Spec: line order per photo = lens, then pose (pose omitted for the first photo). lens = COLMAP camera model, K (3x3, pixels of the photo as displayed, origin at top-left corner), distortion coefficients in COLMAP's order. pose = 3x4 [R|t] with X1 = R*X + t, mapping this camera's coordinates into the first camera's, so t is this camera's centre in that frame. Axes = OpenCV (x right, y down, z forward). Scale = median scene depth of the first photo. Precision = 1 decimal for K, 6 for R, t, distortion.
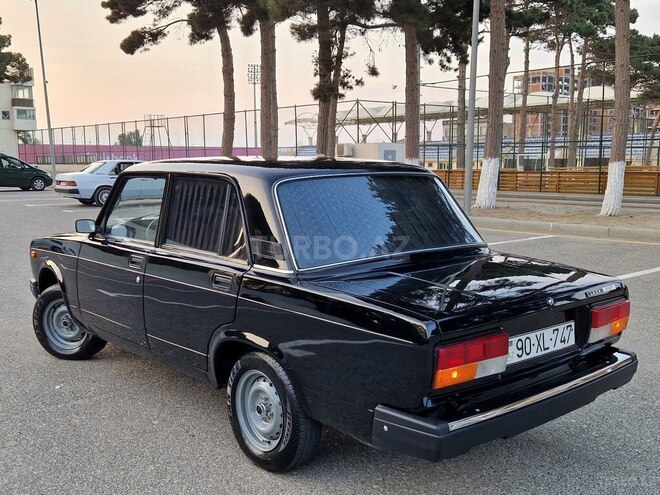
lens RADIAL K [[701.6, 0, 341.4], [0, 701.6, 250.6], [0, 0, 1]] dist [0.084323, -0.029584]
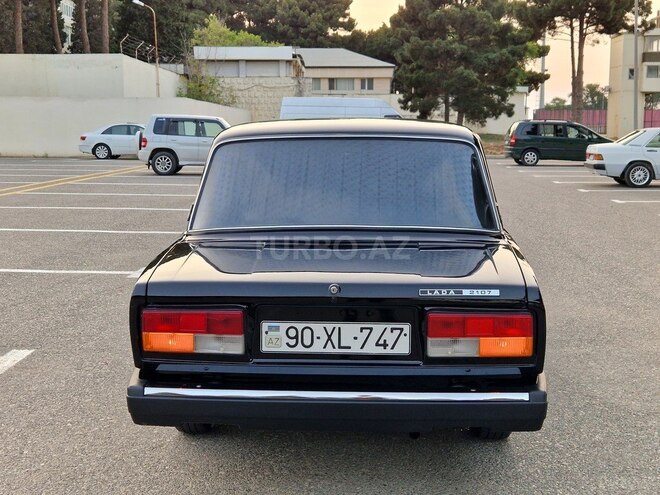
lens RADIAL K [[926.9, 0, 330.0], [0, 926.9, 247.5], [0, 0, 1]] dist [0.092174, -0.018485]
pose [[0.711825, 0.091712, -0.696344, 0.605485], [-0.092679, 0.995034, 0.036312, -0.009472], [0.696216, 0.038688, 0.716789, 0.119224]]
